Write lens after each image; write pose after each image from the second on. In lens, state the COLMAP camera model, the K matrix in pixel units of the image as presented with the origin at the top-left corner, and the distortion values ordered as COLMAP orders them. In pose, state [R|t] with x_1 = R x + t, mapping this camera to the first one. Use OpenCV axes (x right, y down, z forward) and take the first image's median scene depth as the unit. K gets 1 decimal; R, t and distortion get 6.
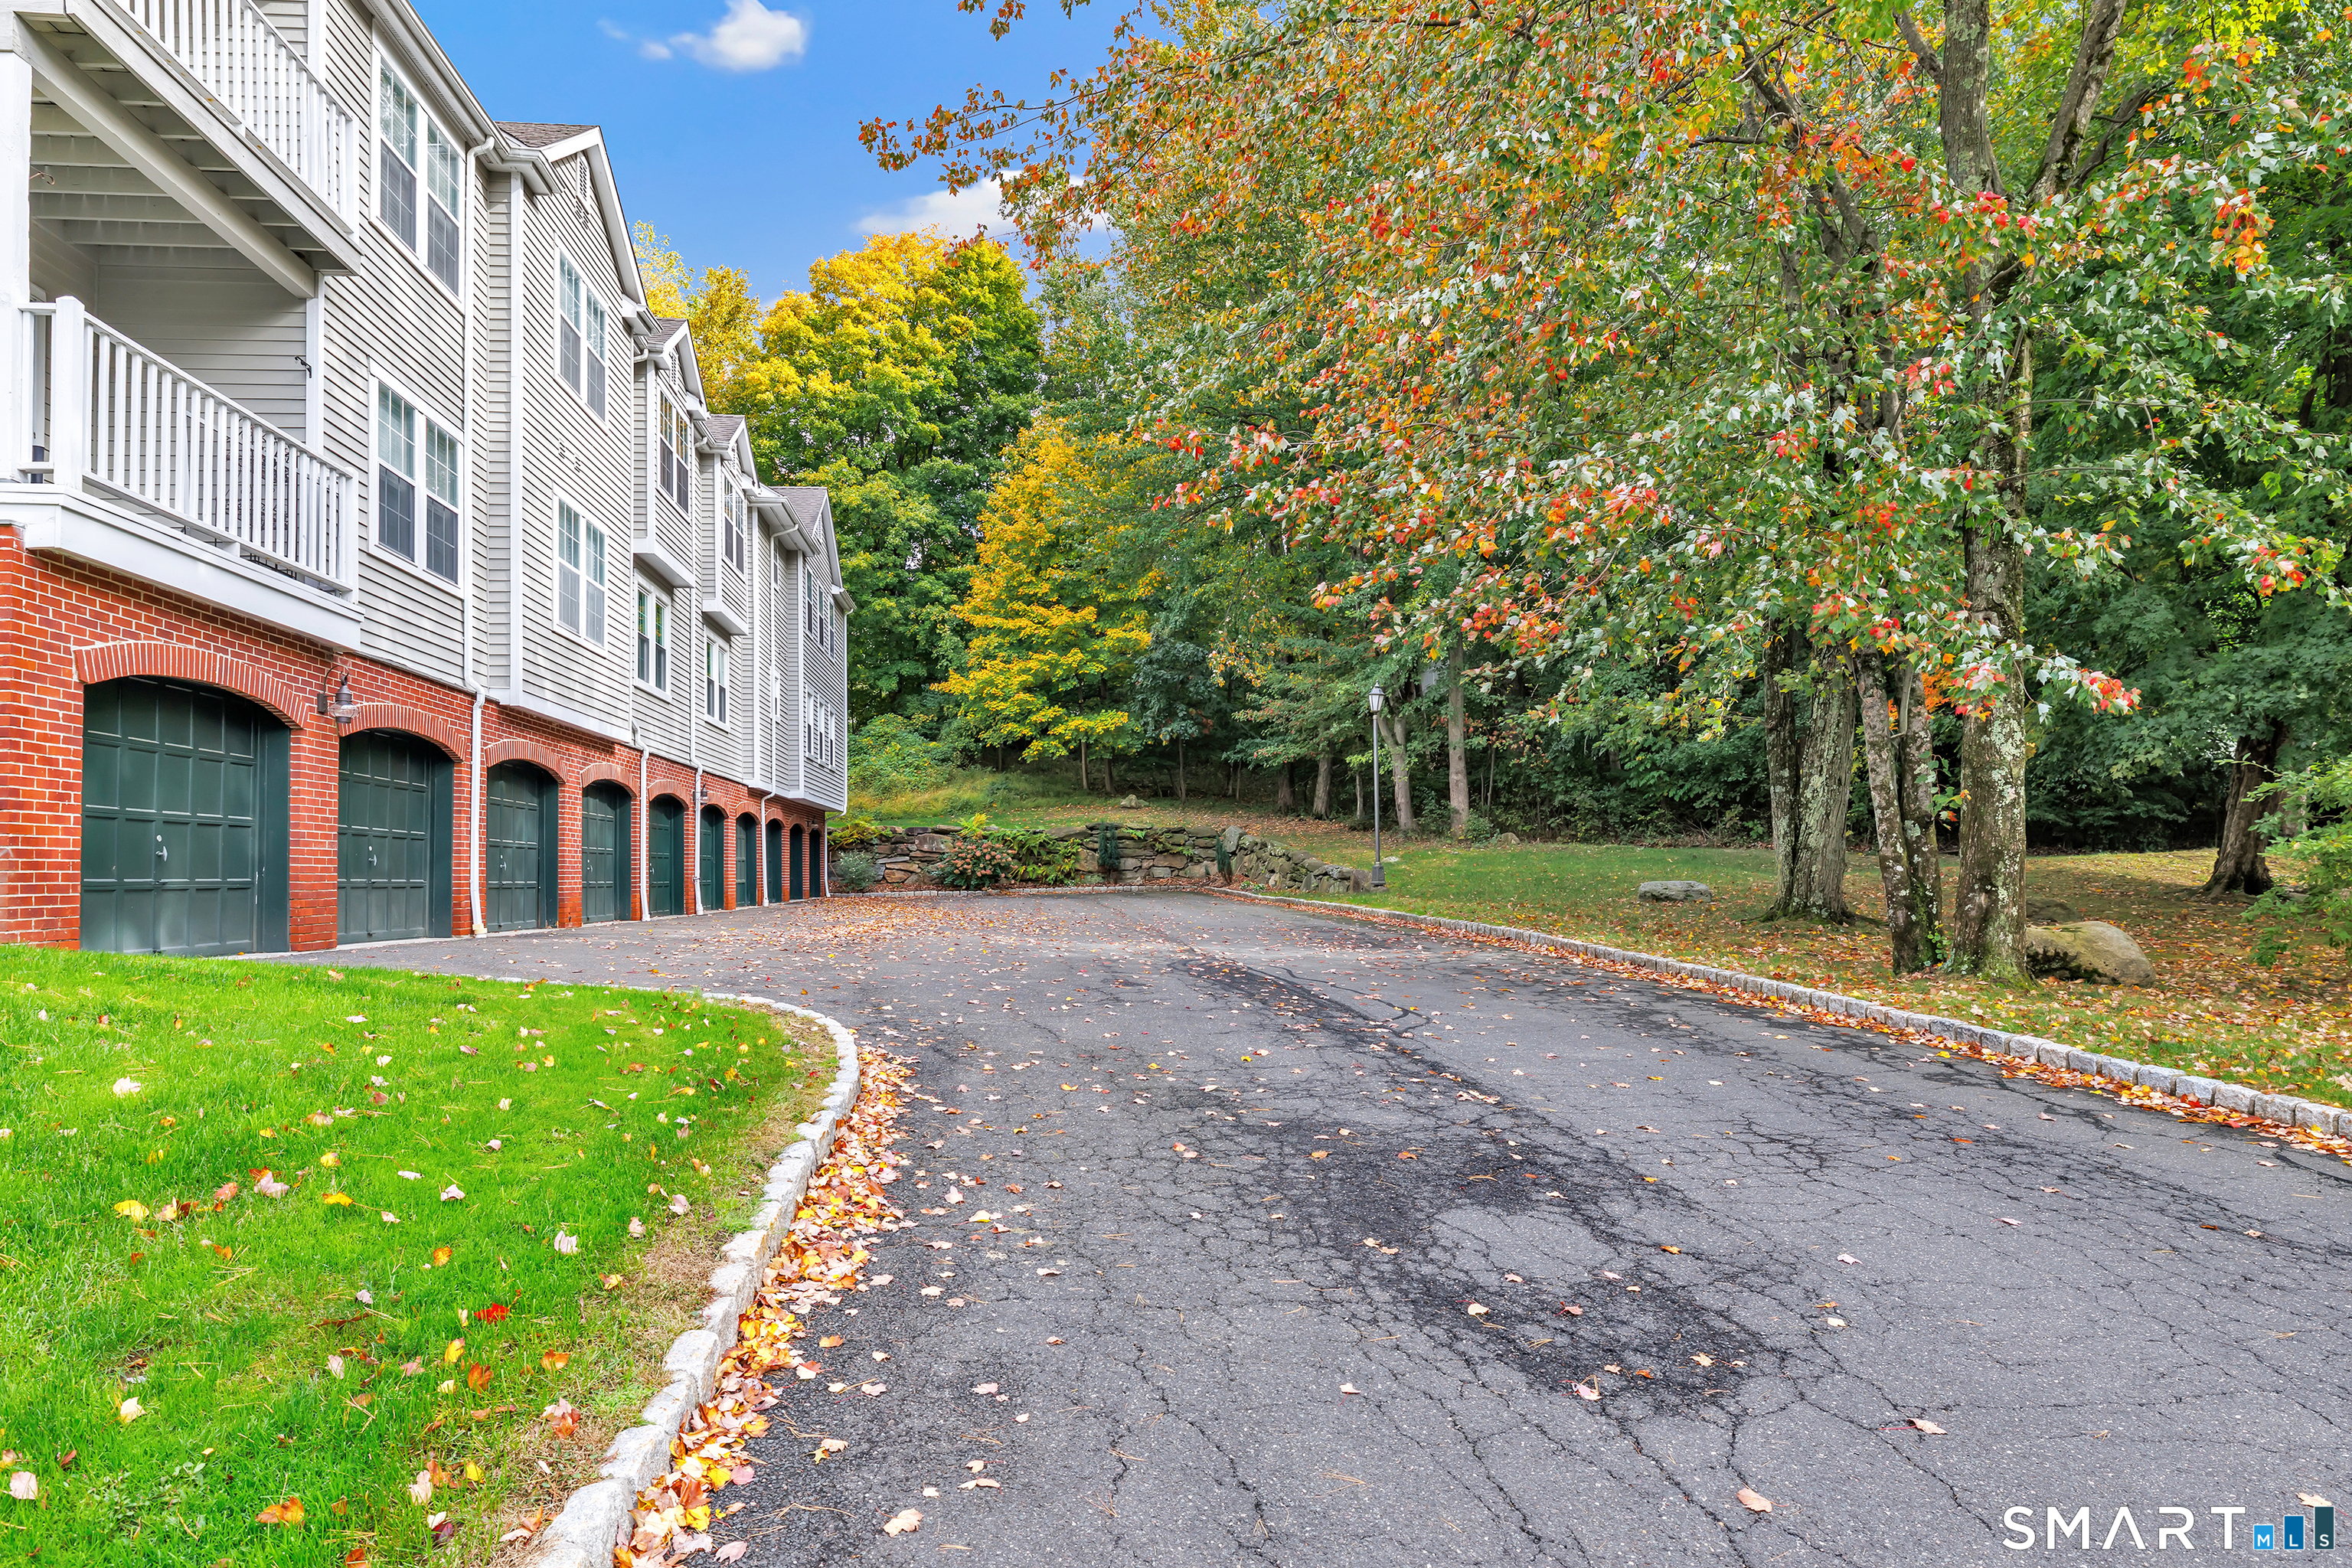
lens RADIAL K [[1428.3, 0, 1176.0], [0, 1428.3, 784.0], [0, 0, 1]] dist [0.000891, -0.000053]
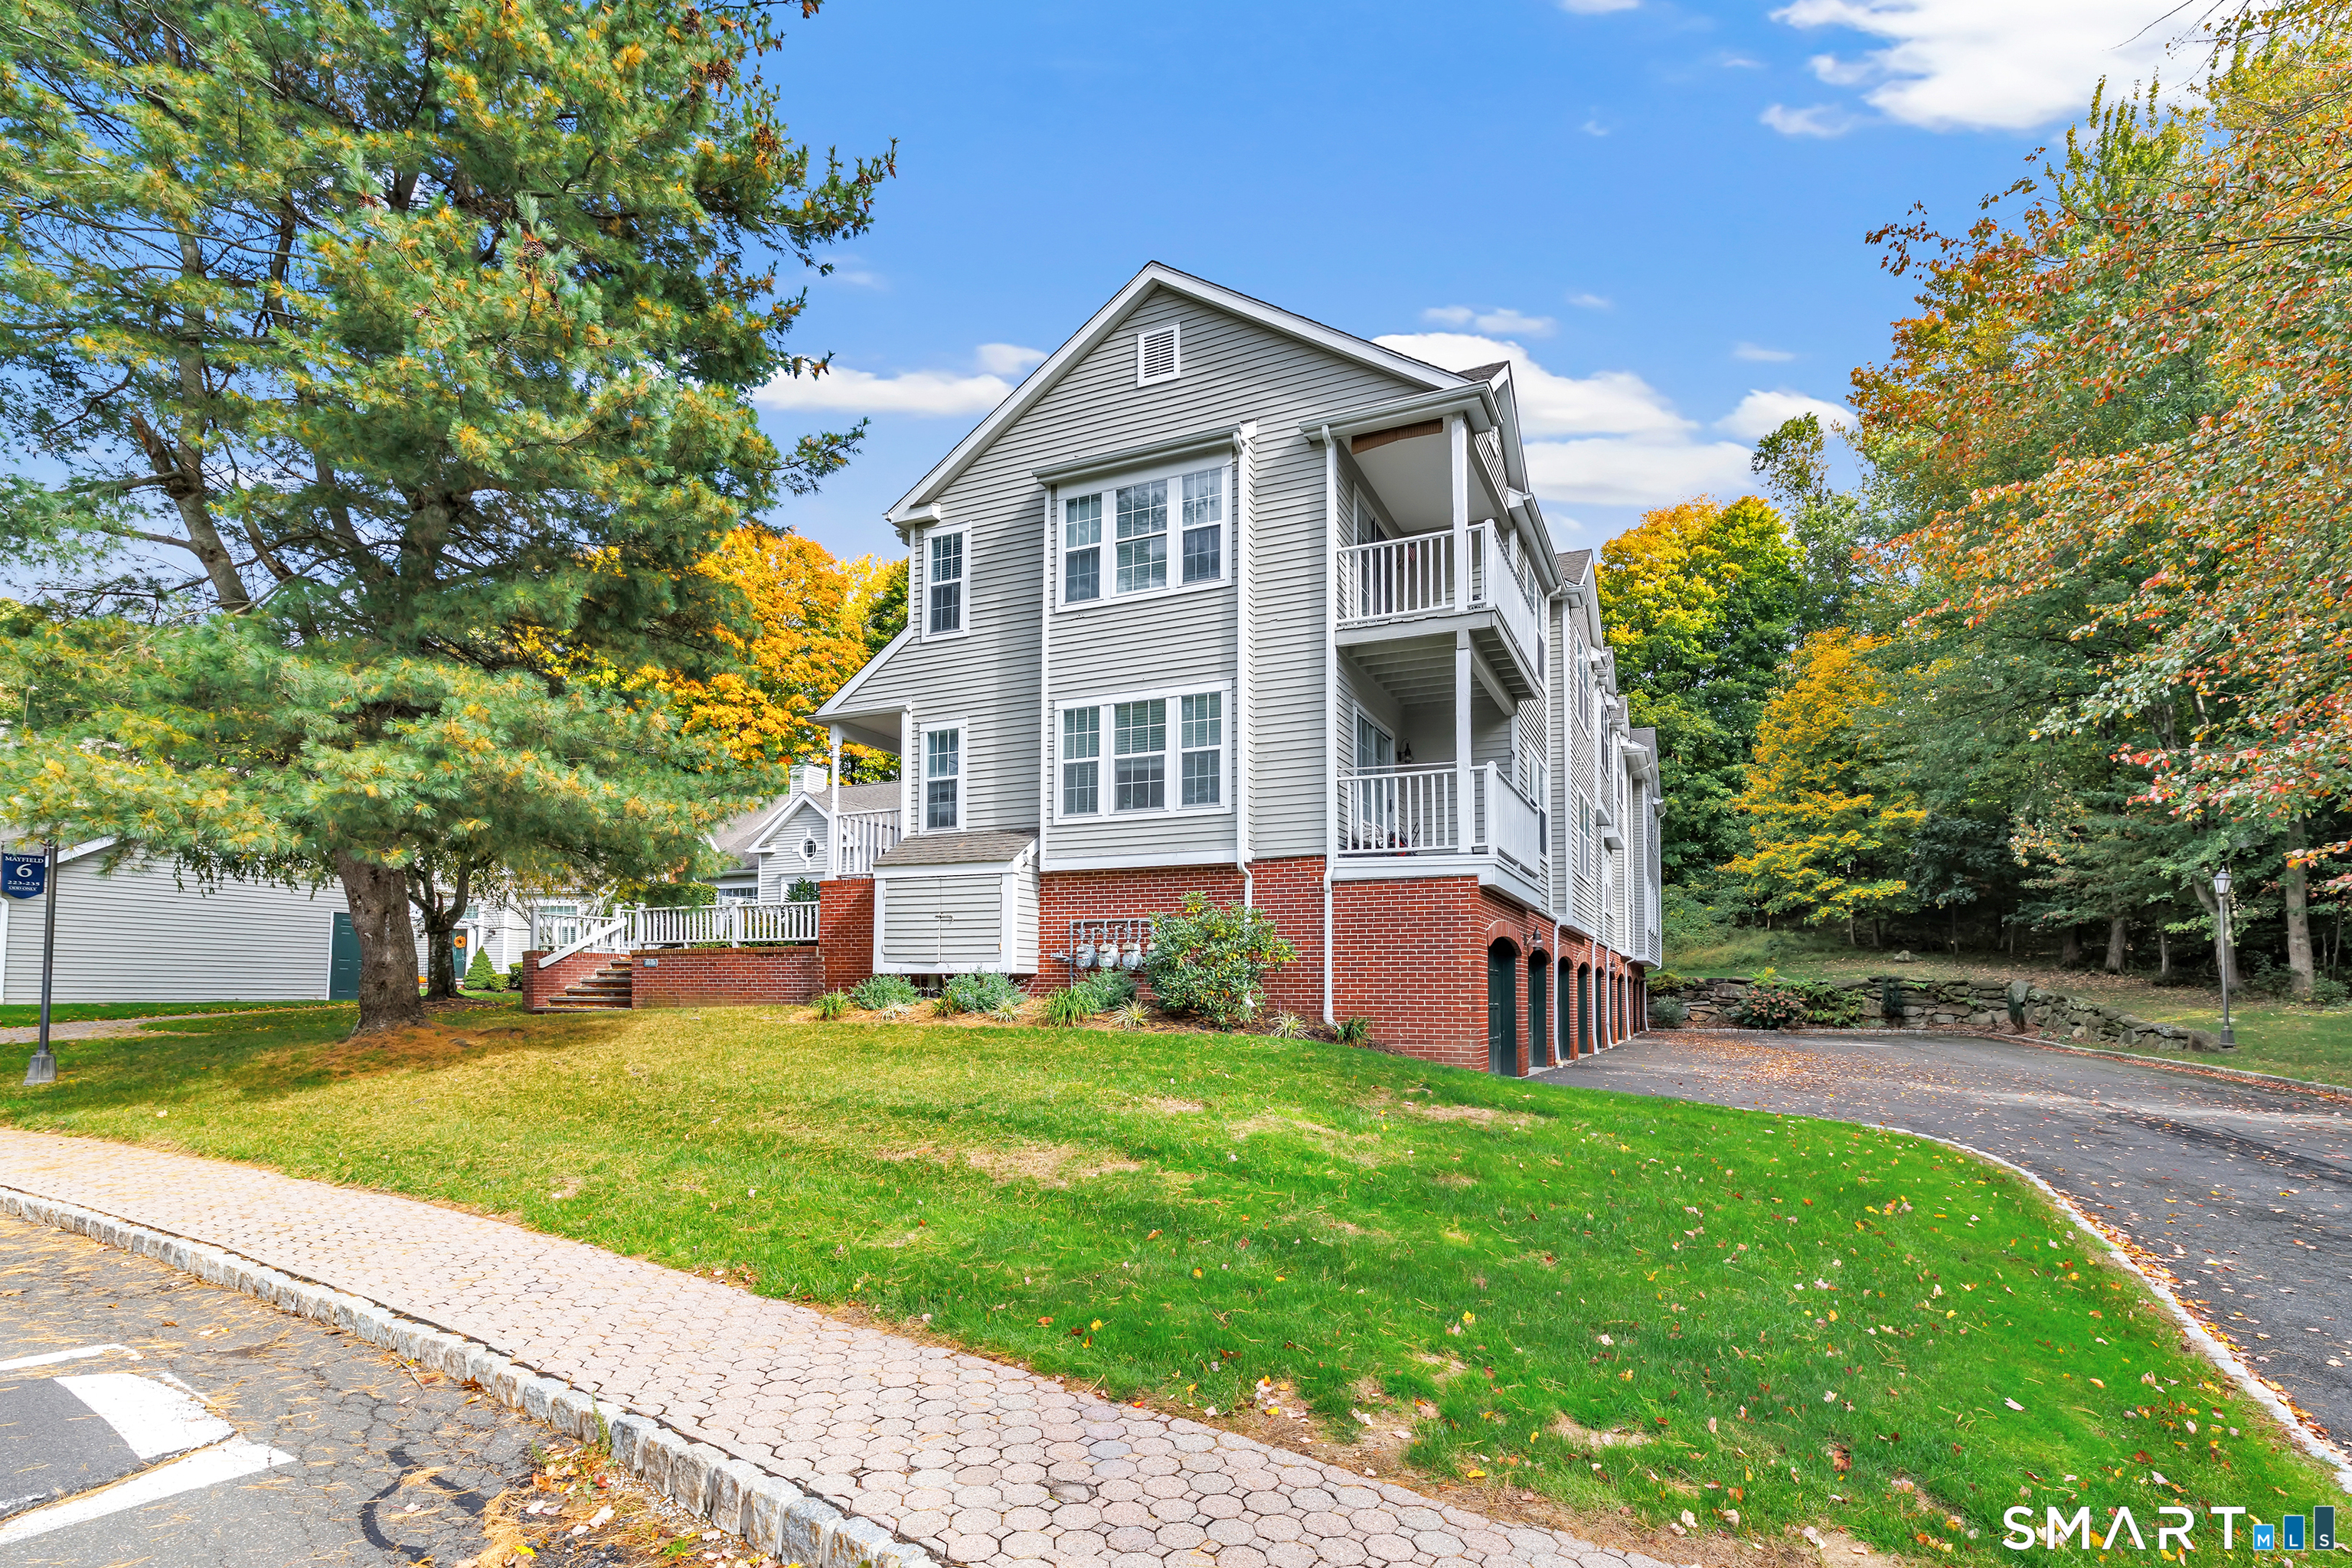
lens RADIAL K [[1143.0, 0, 1179.0], [0, 1143.0, 919.5], [0, 0, 1]] dist [-0.001509, -0.000364]
pose [[0.854295, -0.014254, -0.519593, -0.058639], [0.011978, 0.999898, -0.007737, -0.019646], [0.519650, 0.000386, 0.854379, -0.121966]]
